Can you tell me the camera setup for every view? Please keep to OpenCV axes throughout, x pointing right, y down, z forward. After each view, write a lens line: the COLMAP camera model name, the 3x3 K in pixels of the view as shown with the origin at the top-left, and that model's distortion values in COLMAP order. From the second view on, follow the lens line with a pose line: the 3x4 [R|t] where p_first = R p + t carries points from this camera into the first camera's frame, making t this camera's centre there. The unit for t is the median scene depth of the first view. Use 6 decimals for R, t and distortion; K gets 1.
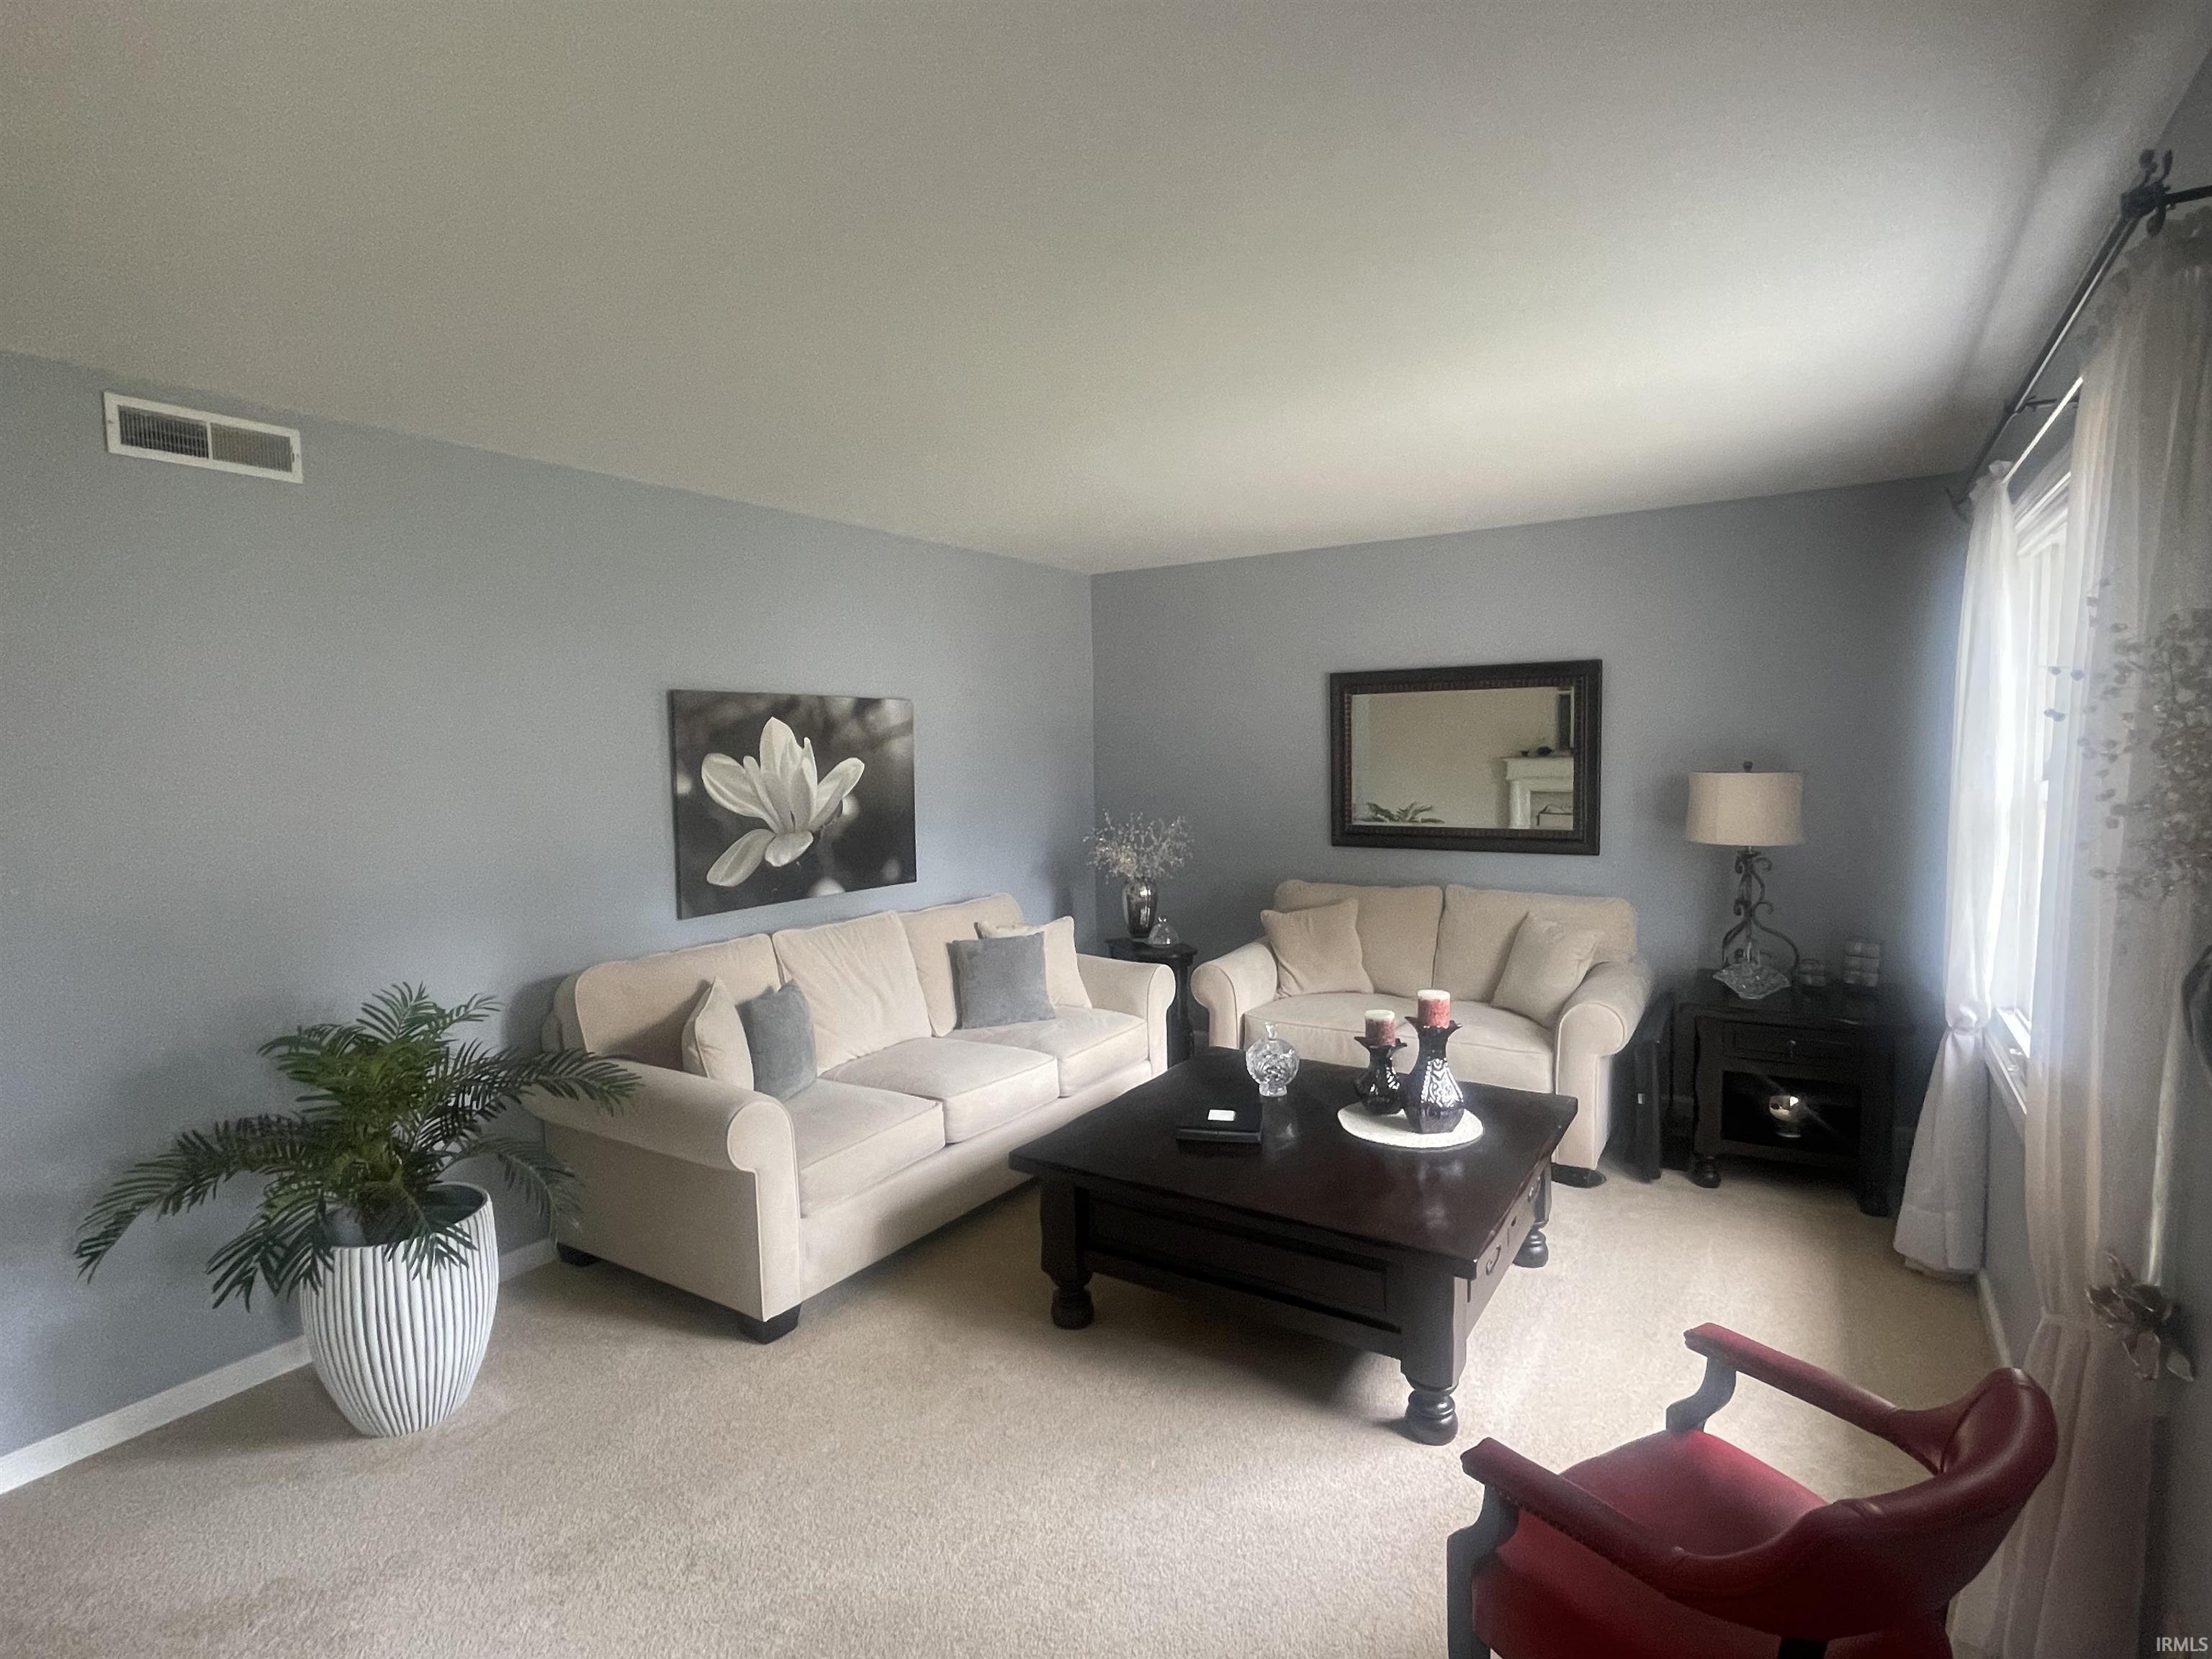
lens RADIAL K [[1082.0, 0, 1107.5], [0, 1082.0, 824.9], [0, 0, 1]] dist [-0.001229, 0.000009]
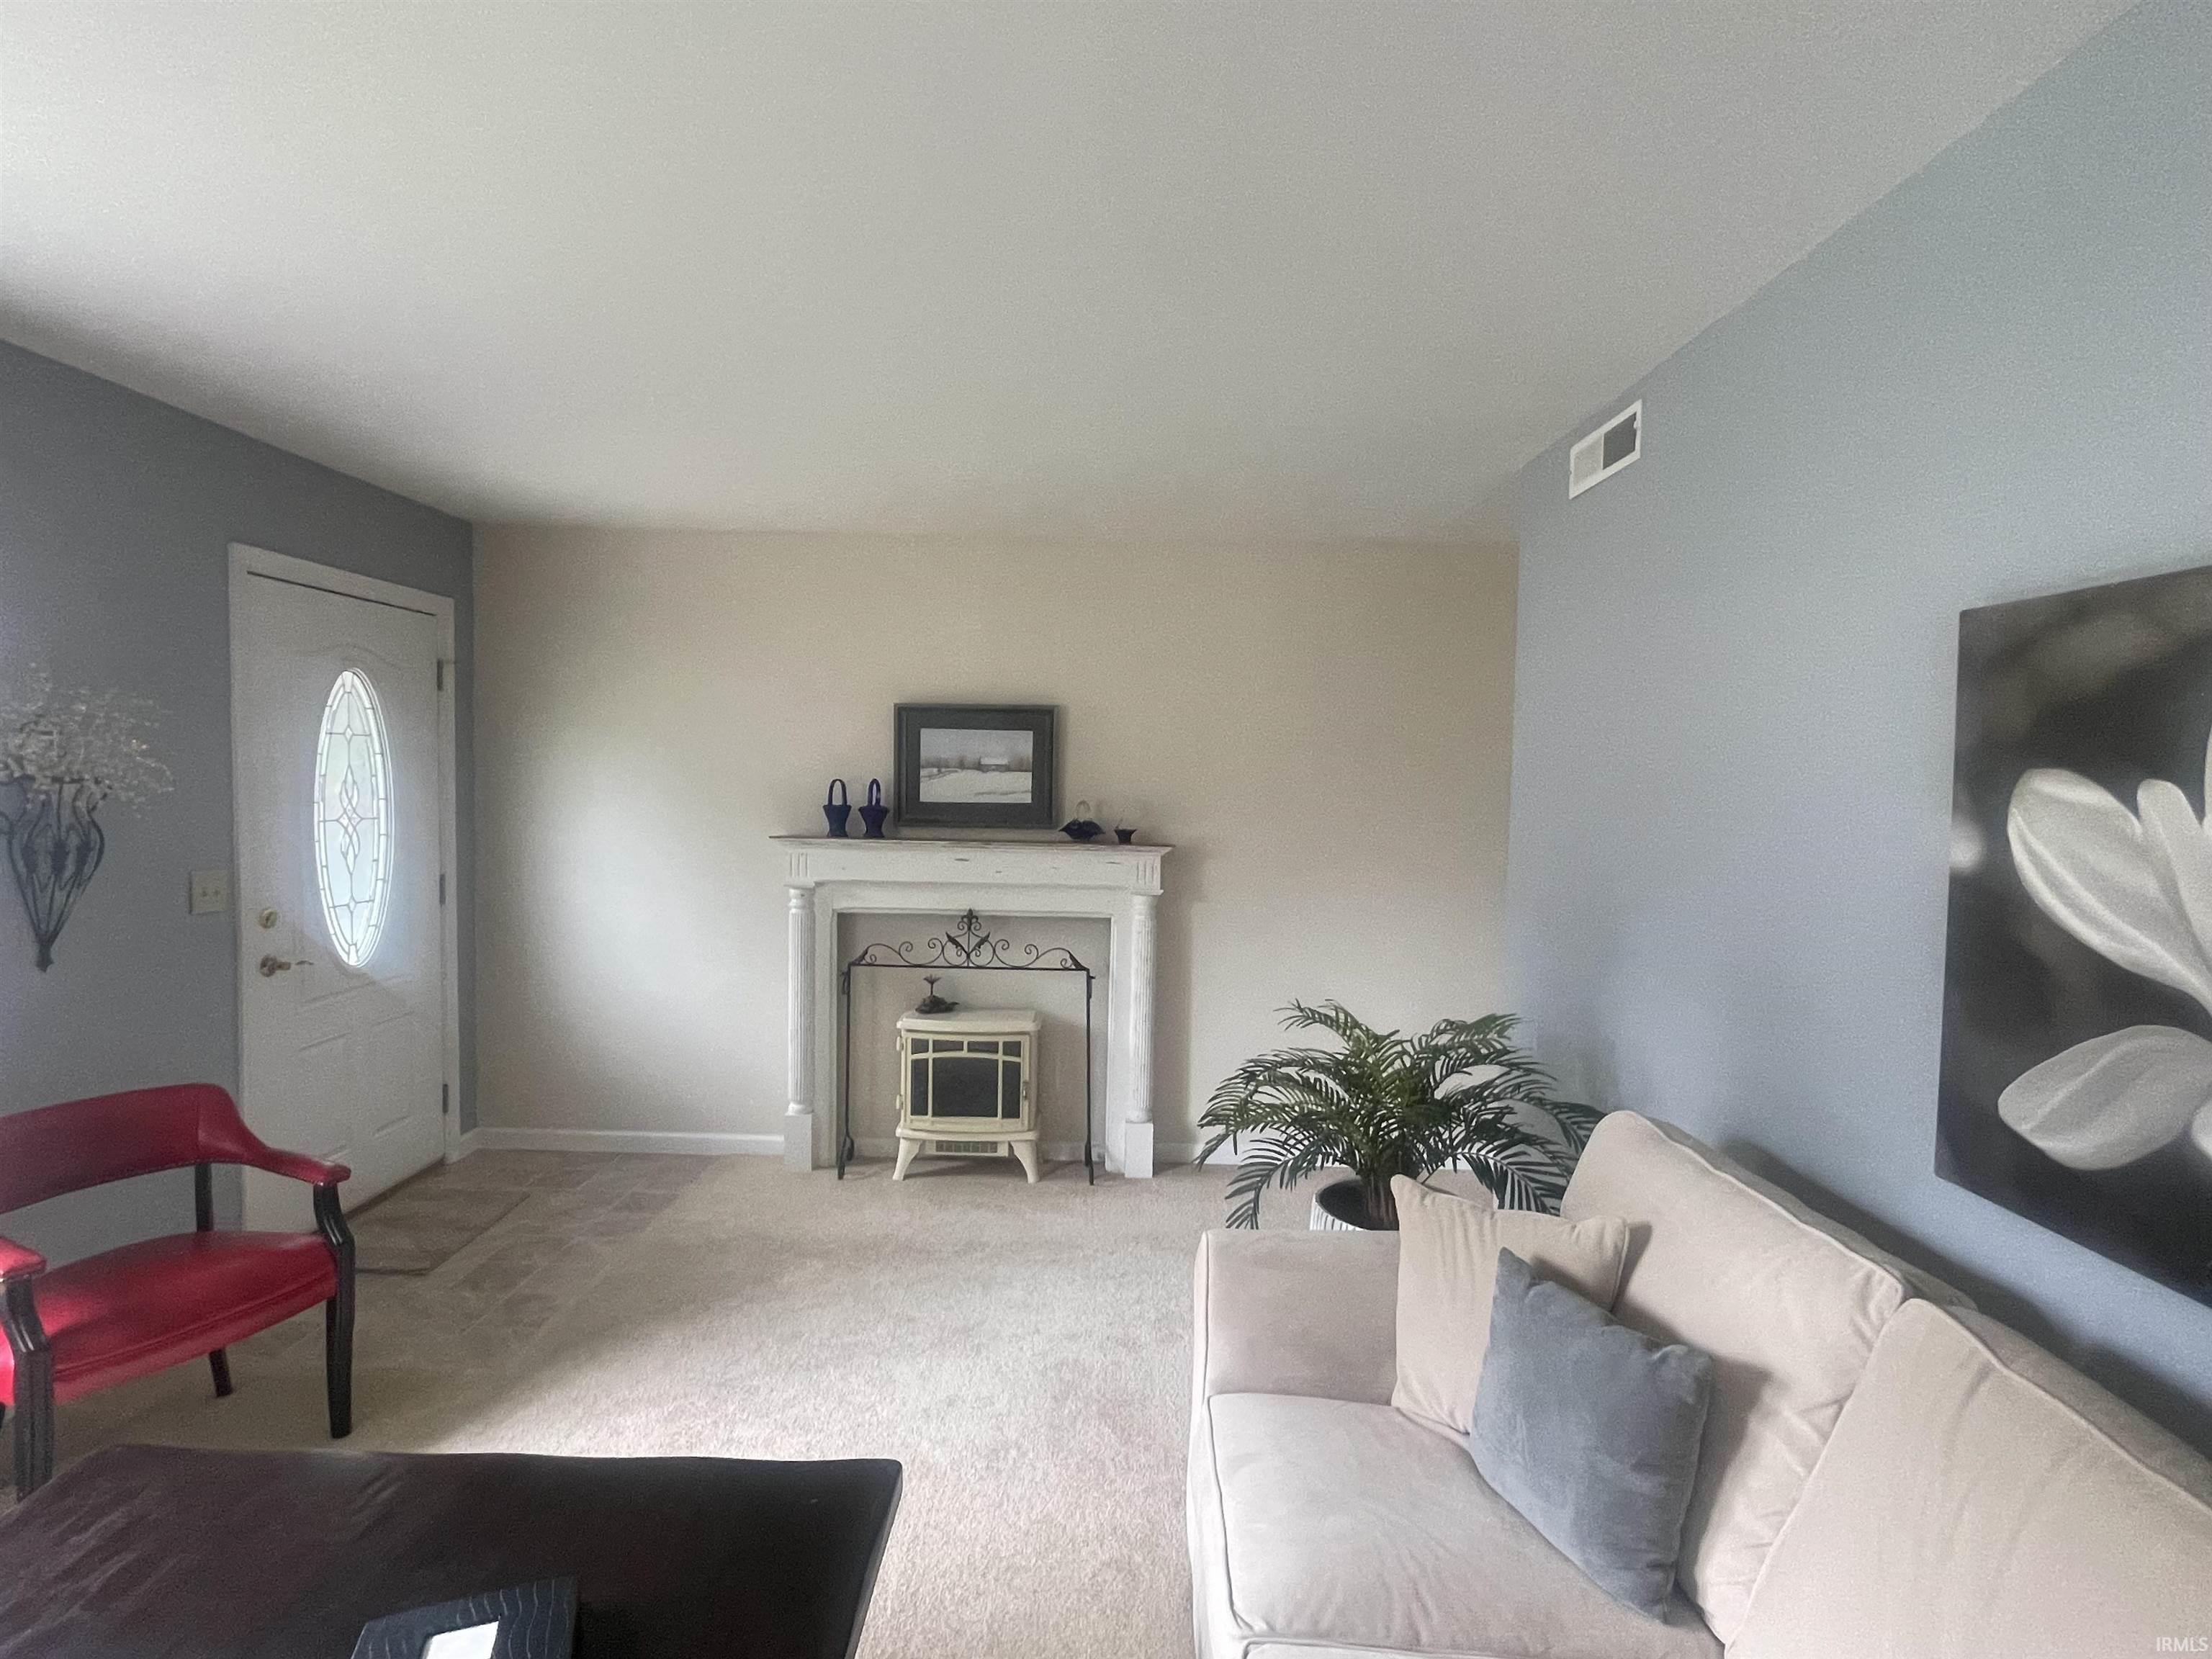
lens RADIAL K [[1118.6, 0, 1106.0], [0, 1118.6, 829.5], [0, 0, 1]] dist [-0.011476, 0.000338]
pose [[-0.842905, 0.034042, -0.536985, 0.082378], [-0.038507, 0.991621, 0.123307, -0.073932], [0.536683, 0.124614, -0.834531, 1.064082]]
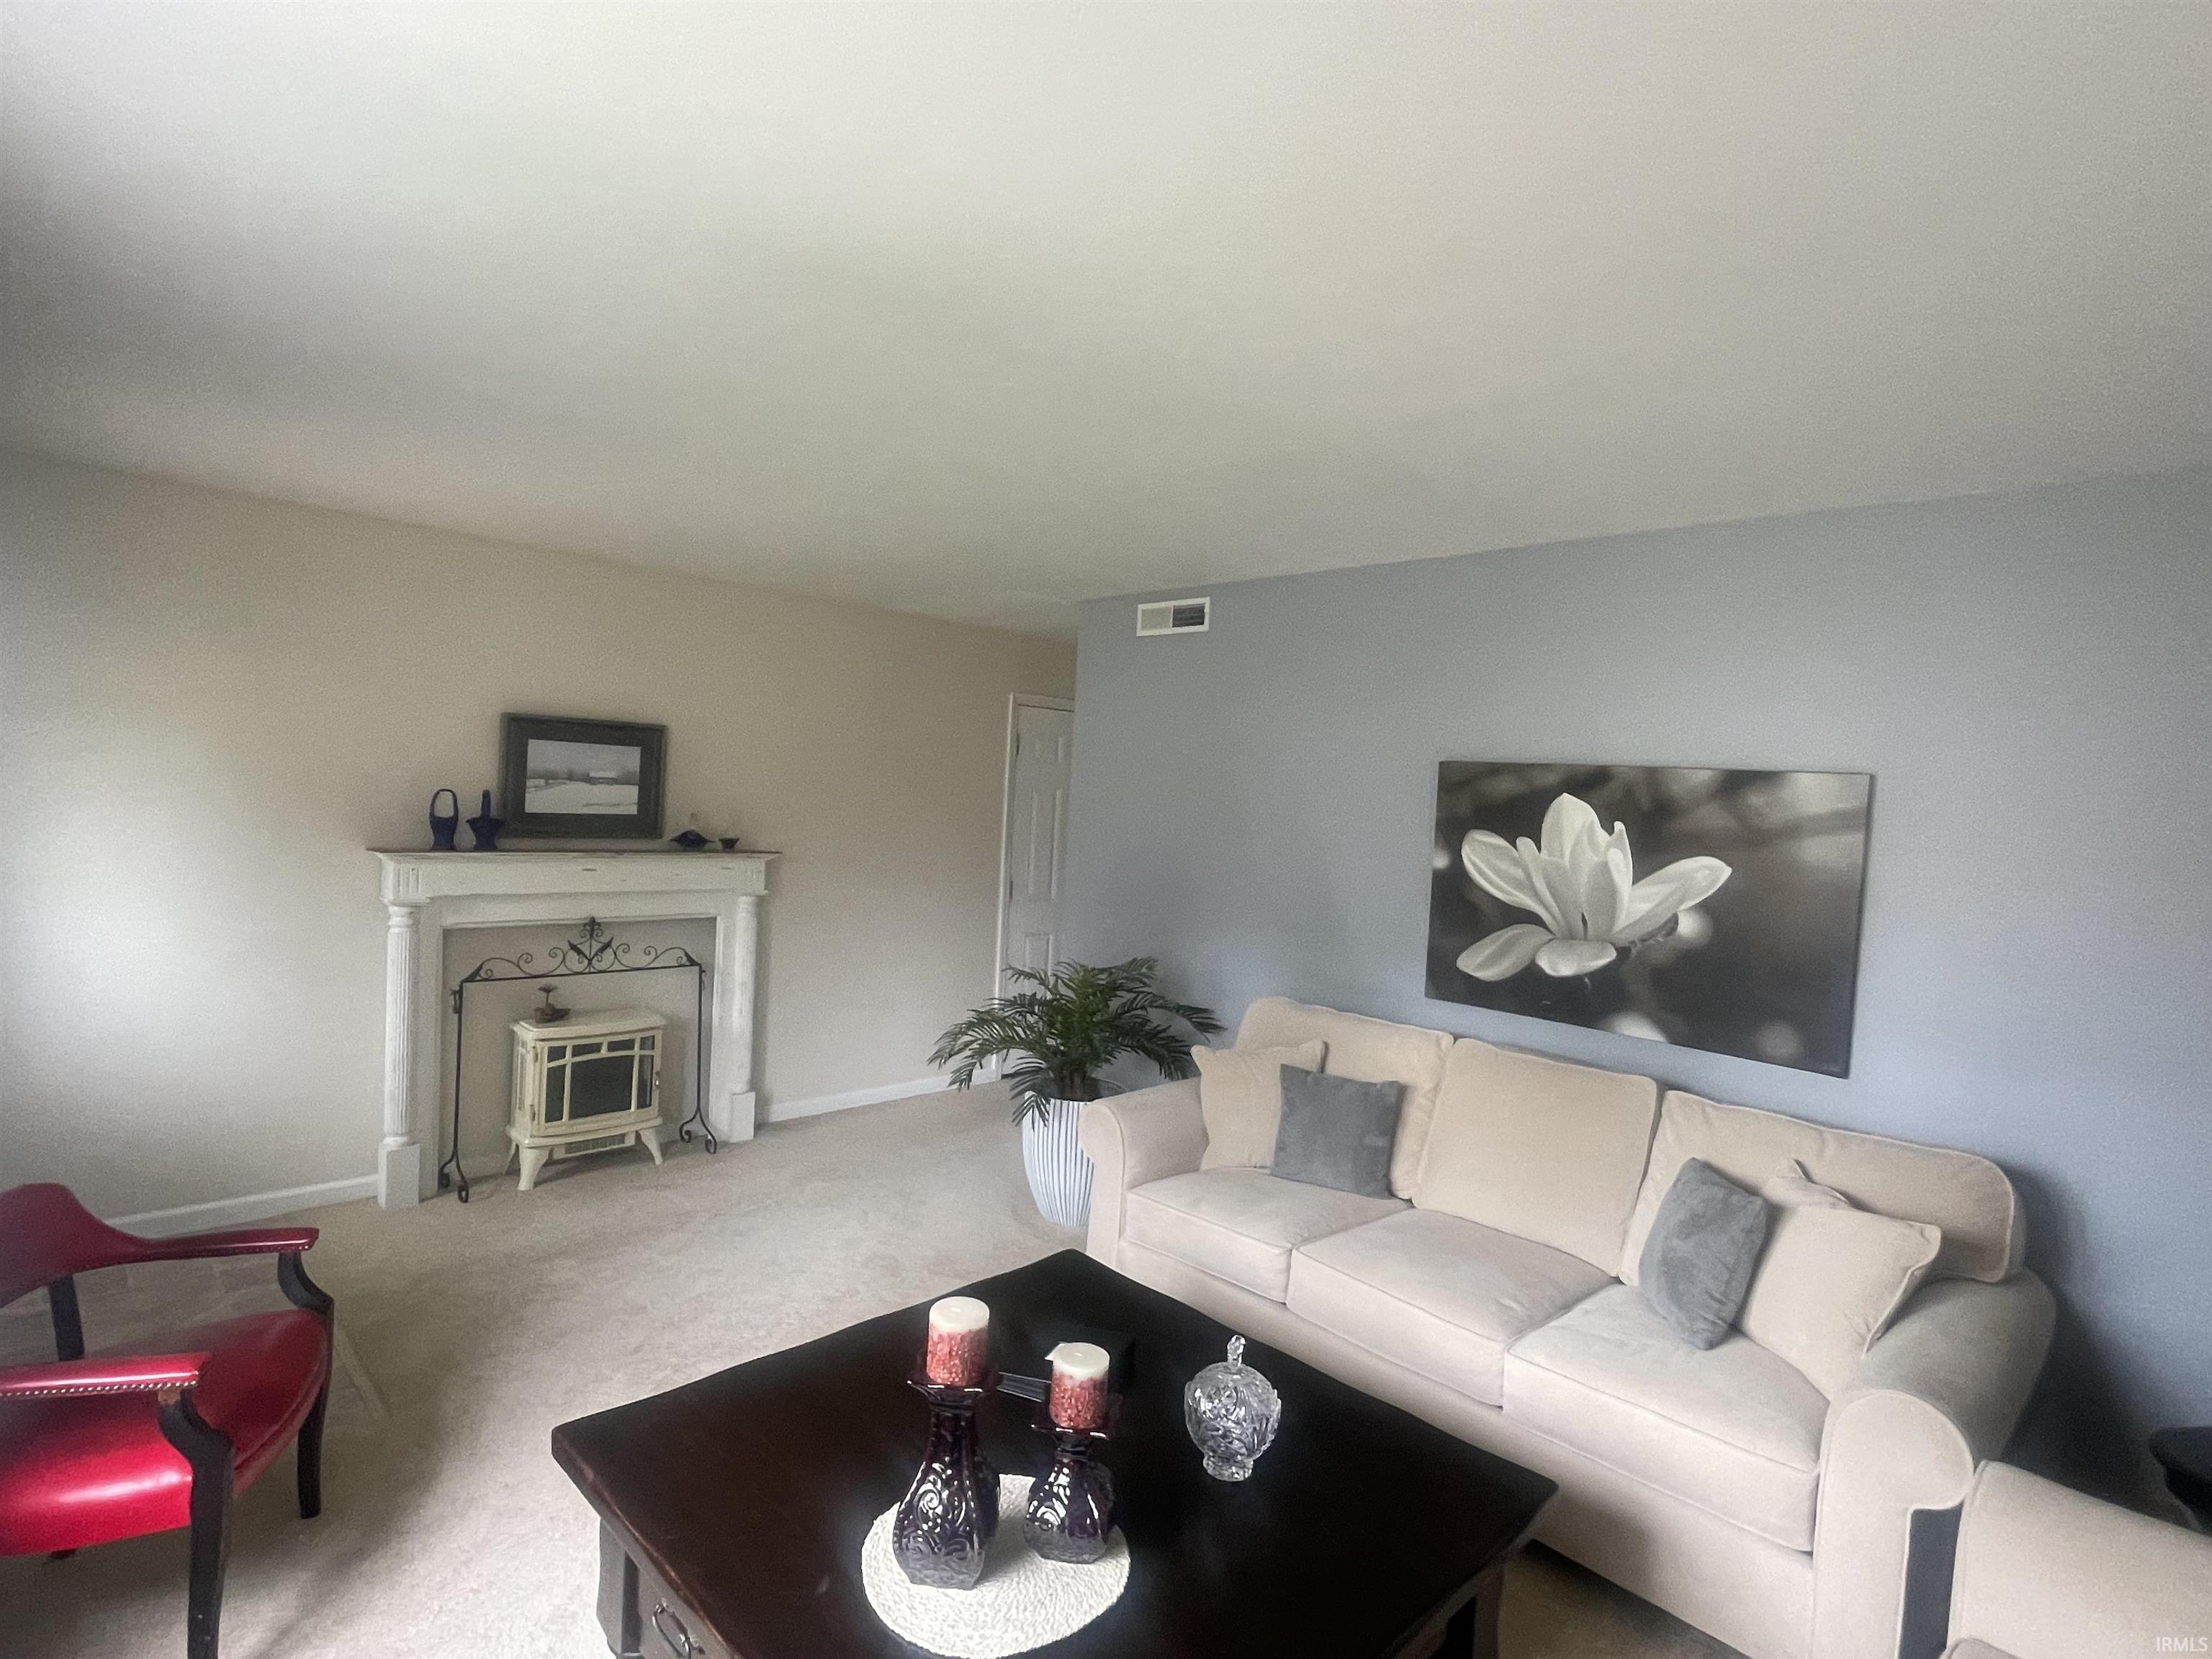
lens RADIAL K [[1118.6, 0, 1106.0], [0, 1118.6, 829.5], [0, 0, 1]] dist [-0.011476, 0.000338]
pose [[-0.213120, 0.046725, -0.975908, 0.580925], [-0.121446, 0.989842, 0.073914, -0.091539], [0.969449, 0.134273, -0.205280, 0.829071]]
